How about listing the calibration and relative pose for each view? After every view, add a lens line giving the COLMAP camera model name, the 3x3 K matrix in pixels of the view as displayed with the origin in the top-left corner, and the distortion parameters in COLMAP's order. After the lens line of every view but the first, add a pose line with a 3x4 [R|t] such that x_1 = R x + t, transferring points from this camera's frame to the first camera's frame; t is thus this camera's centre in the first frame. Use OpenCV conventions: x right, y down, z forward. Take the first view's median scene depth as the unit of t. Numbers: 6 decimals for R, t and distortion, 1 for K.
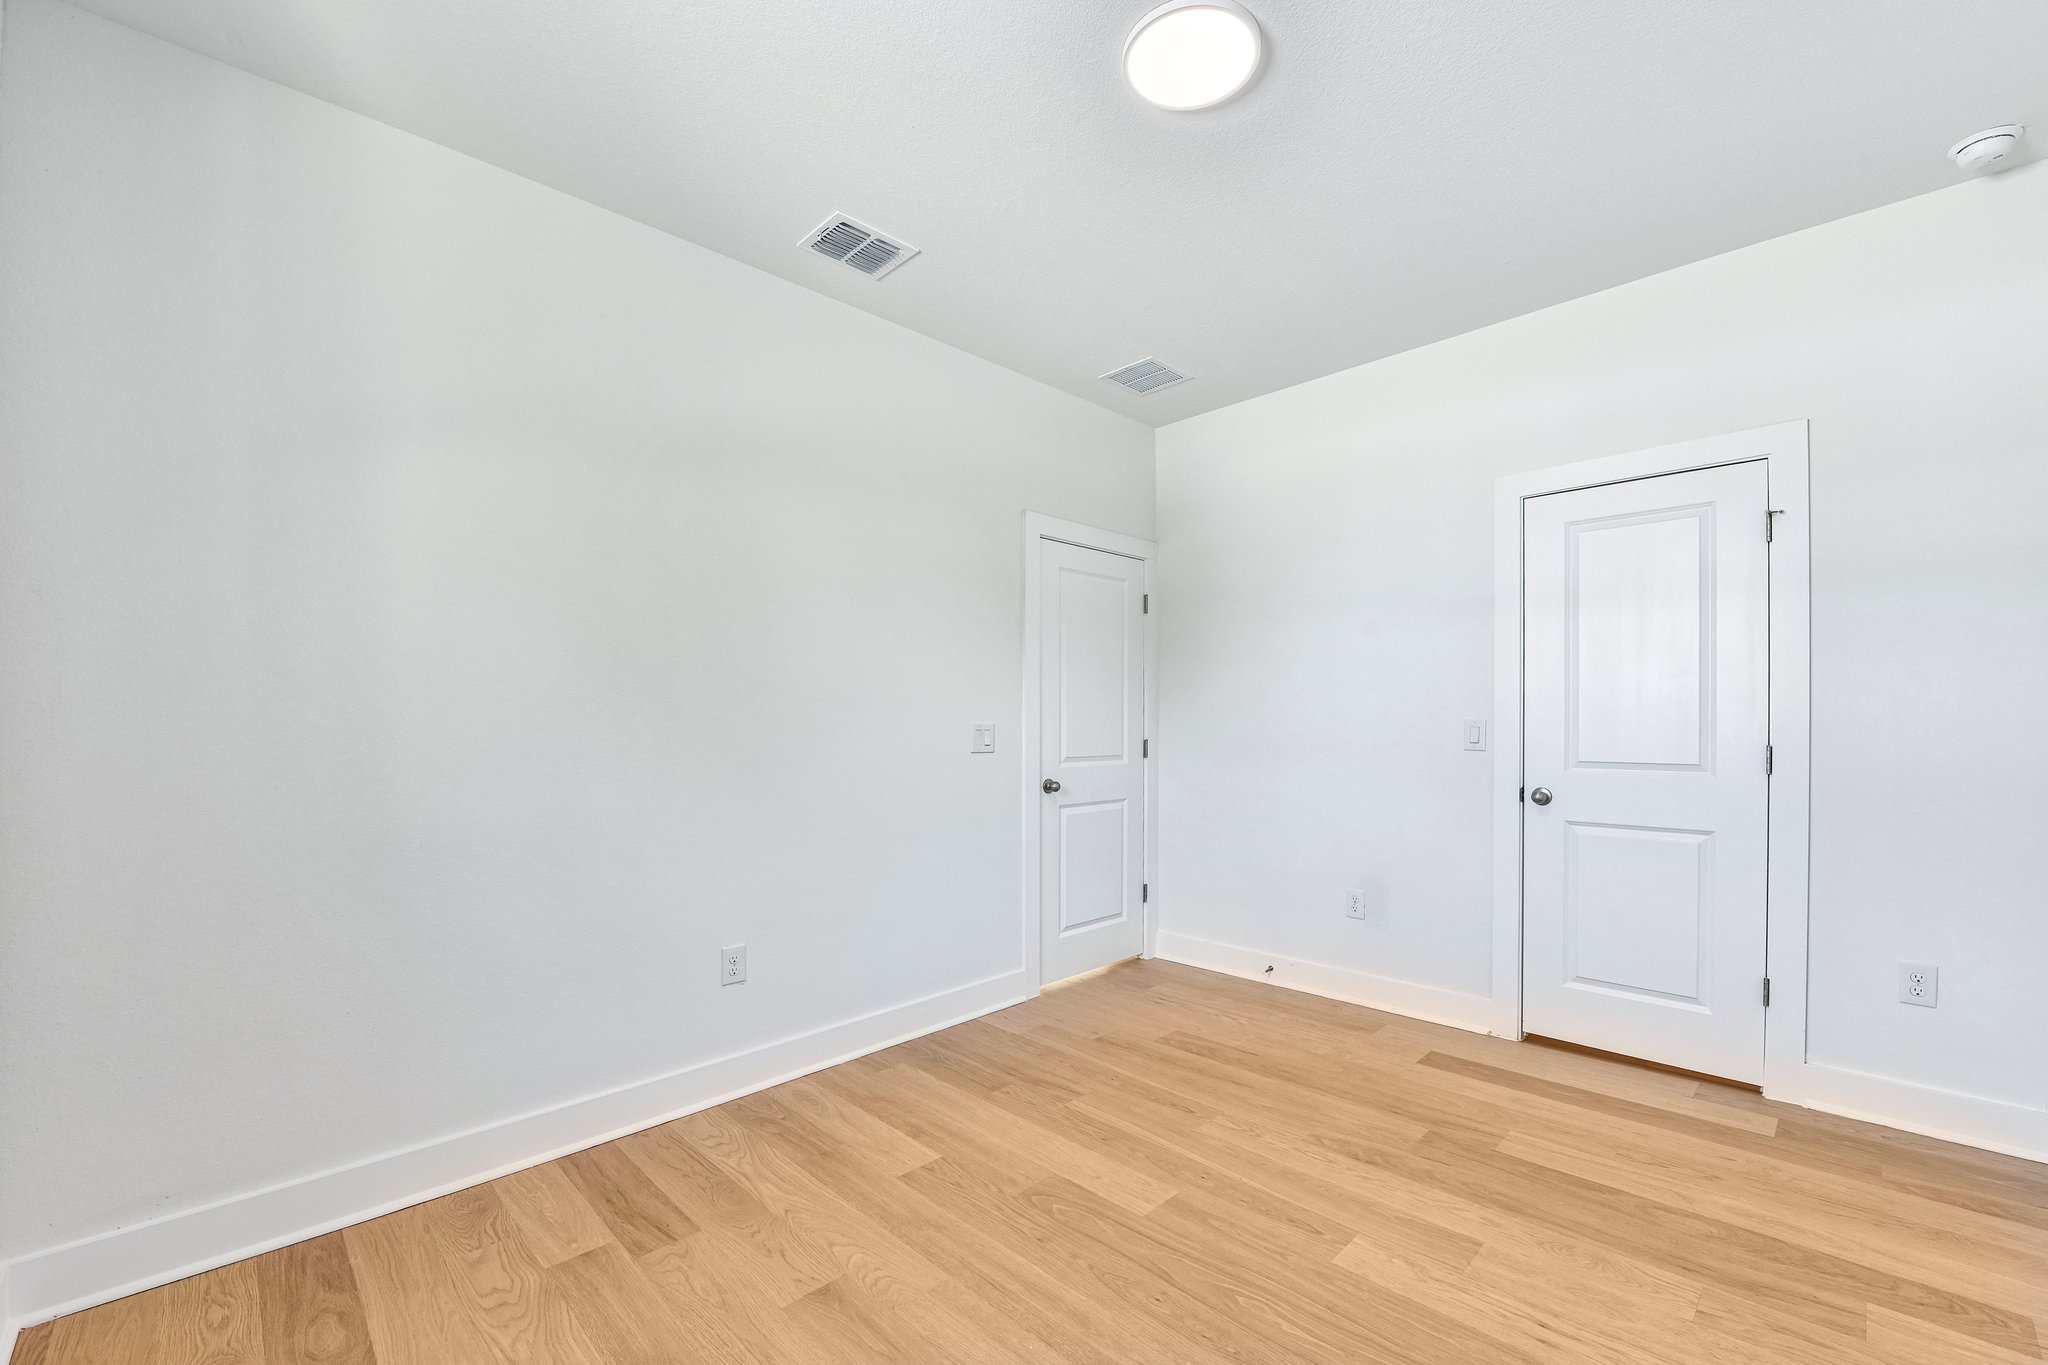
lens RADIAL K [[838.0, 0, 1042.2], [0, 838.0, 686.9], [0, 0, 1]] dist [-0.019034, -0.000395]
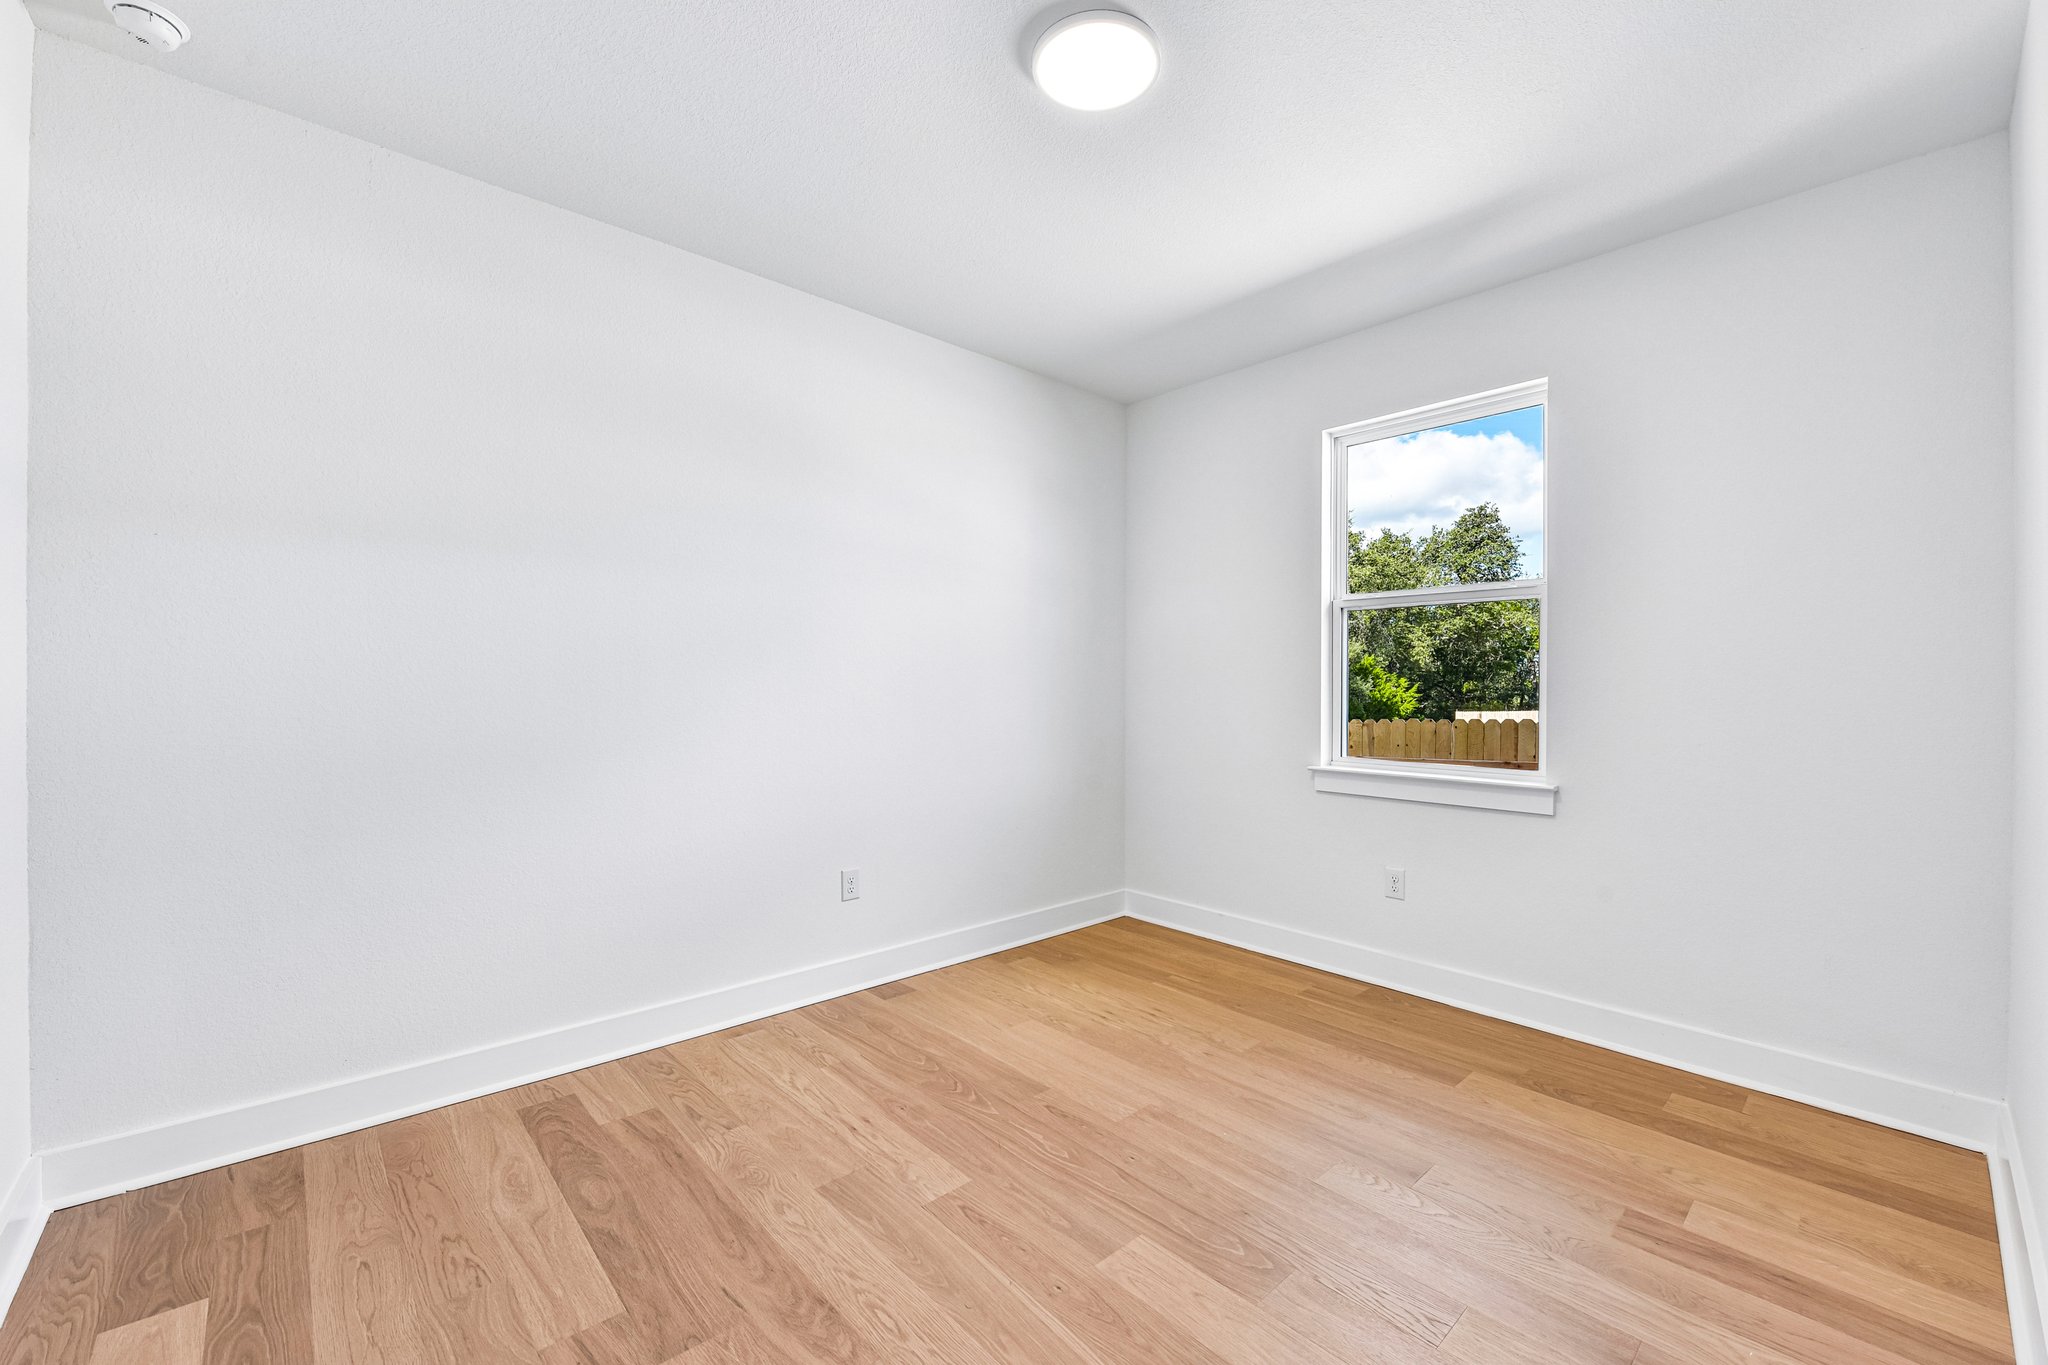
lens RADIAL K [[835.0, 0, 1024.0], [0, 835.0, 682.5], [0, 0, 1]] dist [-0.011492, -0.000432]
pose [[-0.998518, -0.002665, 0.054366, 0.193296], [-0.004980, 0.999084, -0.042494, 0.065254], [-0.054203, -0.042702, -0.997616, 1.872056]]
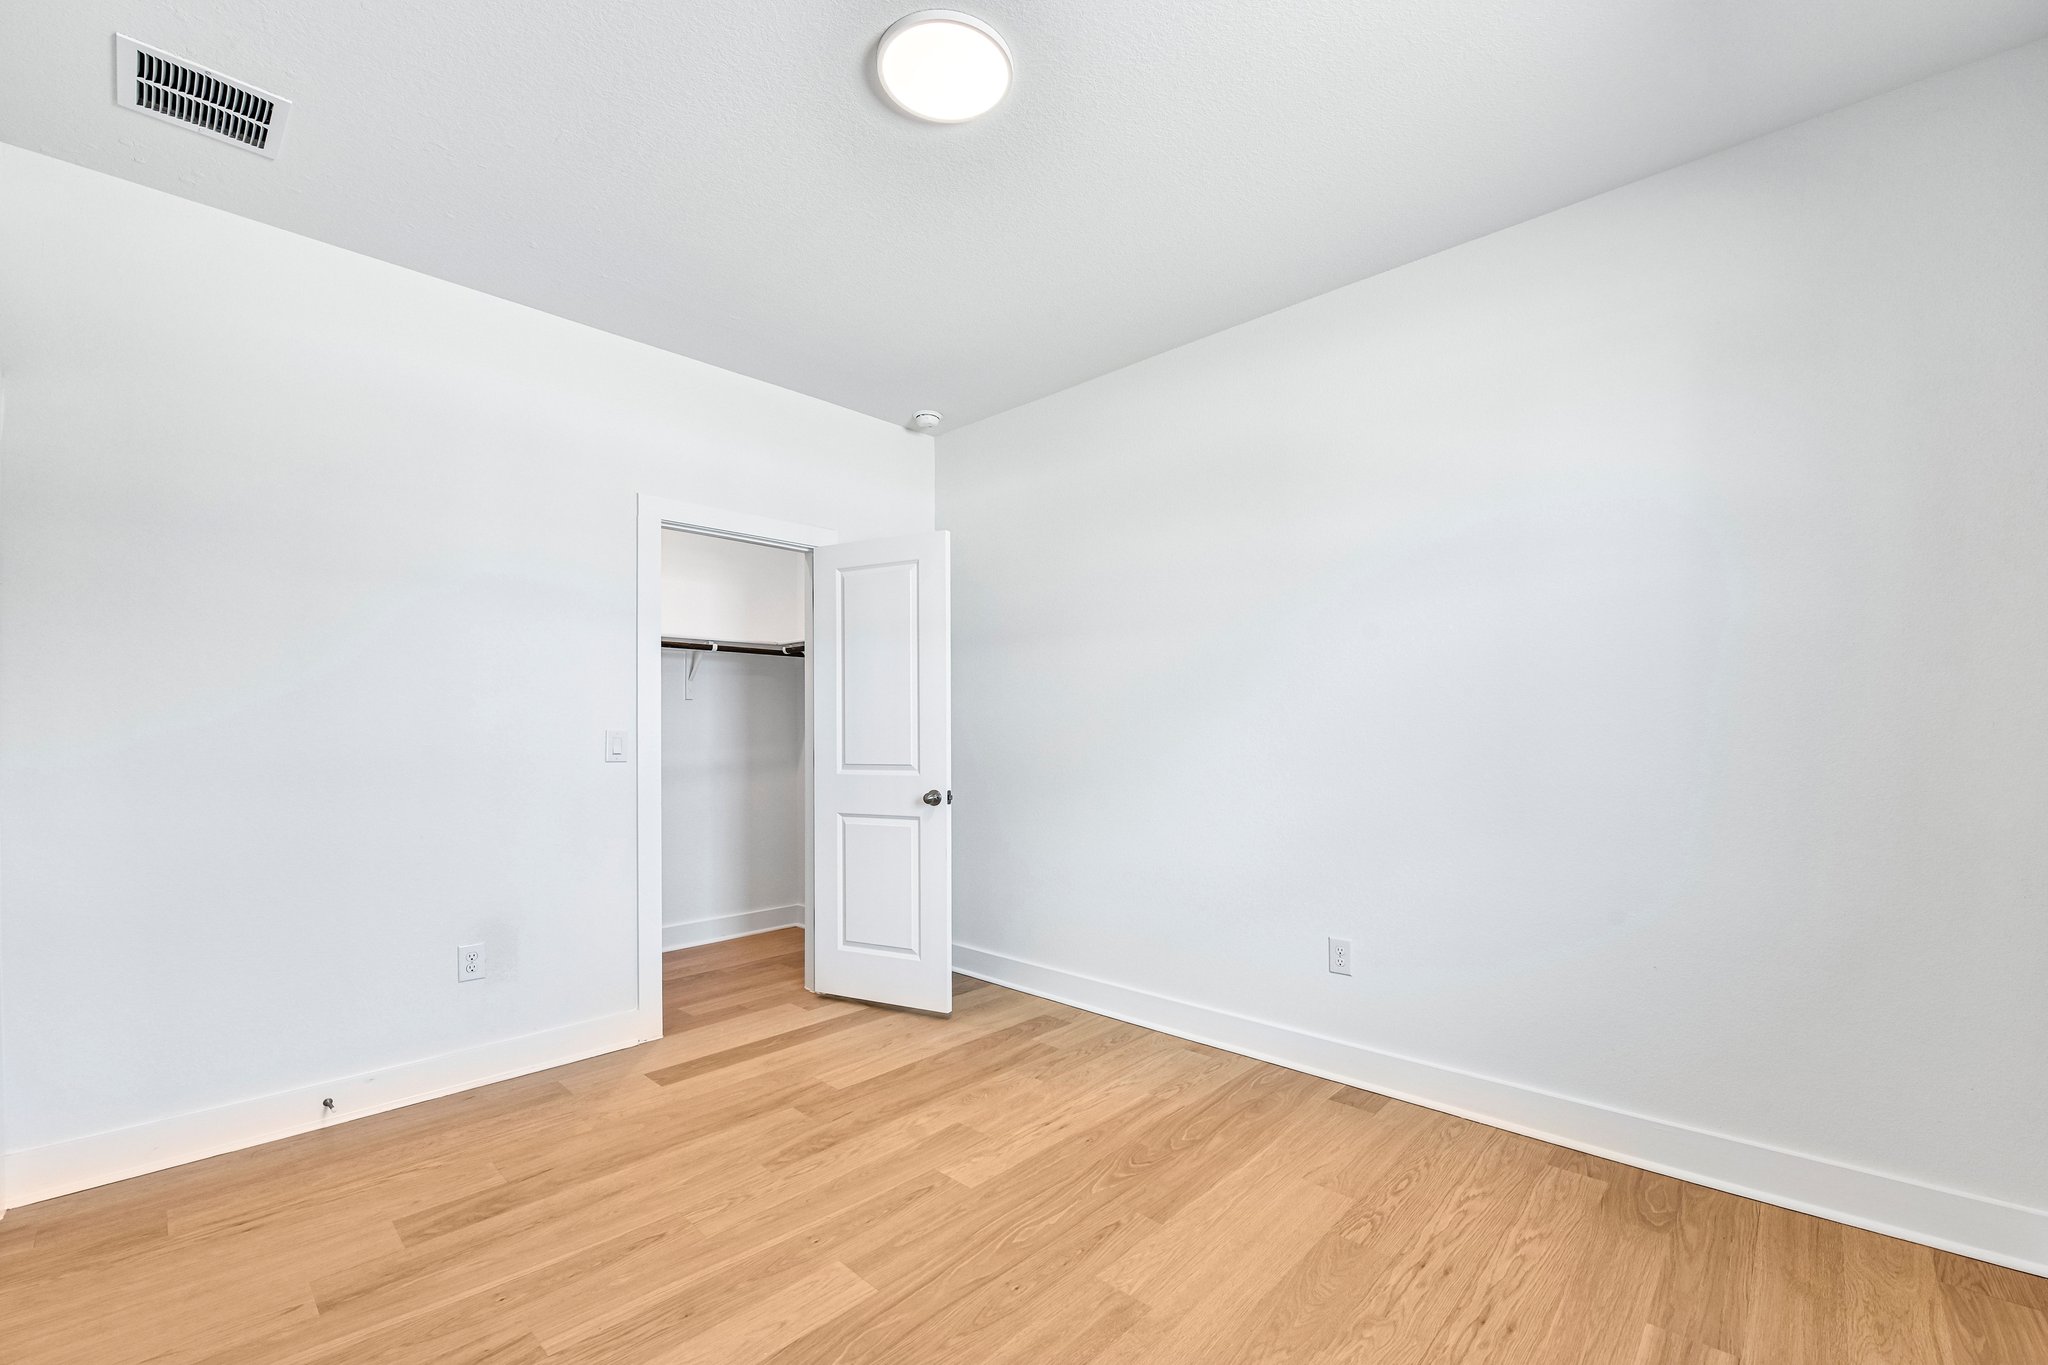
lens RADIAL K [[838.0, 0, 1042.2], [0, 838.0, 686.9], [0, 0, 1]] dist [-0.019034, -0.000395]
pose [[-0.029394, 0.052158, 0.998206, -0.770750], [-0.036860, 0.997902, -0.053227, 0.032849], [-0.998888, -0.038359, -0.027410, 0.840081]]
